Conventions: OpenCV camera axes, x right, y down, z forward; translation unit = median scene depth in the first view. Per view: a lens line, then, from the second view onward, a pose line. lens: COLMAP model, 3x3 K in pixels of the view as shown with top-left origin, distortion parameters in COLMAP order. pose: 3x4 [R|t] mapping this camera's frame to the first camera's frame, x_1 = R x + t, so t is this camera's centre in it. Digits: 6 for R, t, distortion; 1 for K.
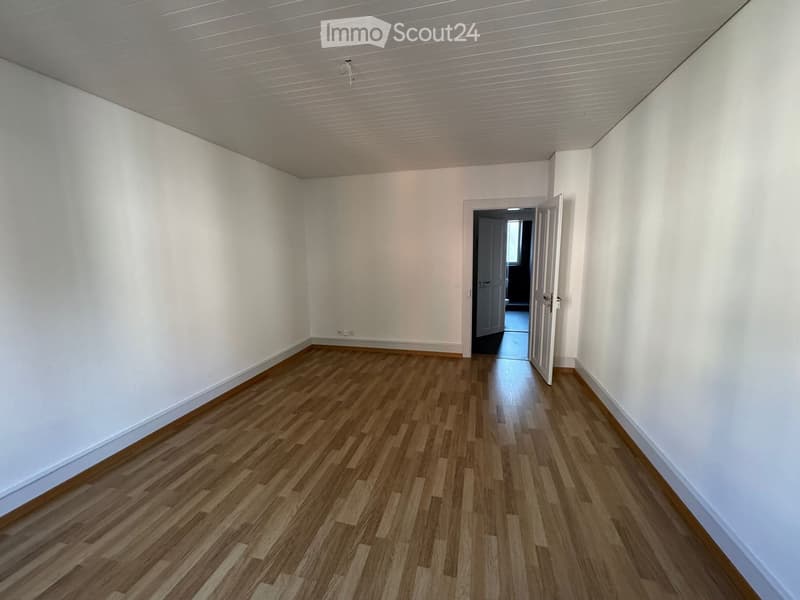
lens RADIAL K [[324.7, 0, 399.6], [0, 324.7, 298.6], [0, 0, 1]] dist [0.002868, -0.000017]
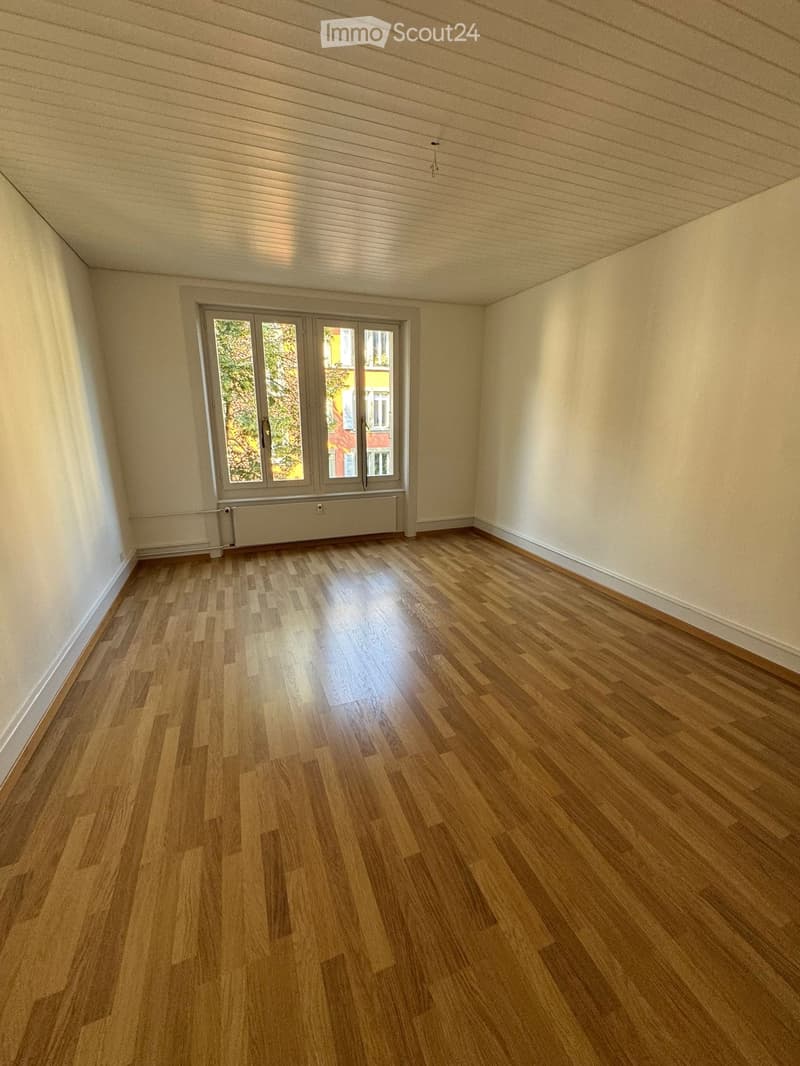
lens RADIAL K [[432.7, 0, 409.6], [0, 432.7, 531.6], [0, 0, 1]] dist [0.002868, -0.000017]
pose [[-0.806987, 0.168215, -0.566105, 0.424276], [-0.072356, 0.923192, 0.377466, -0.185422], [0.586120, 0.345571, -0.732833, 1.397765]]
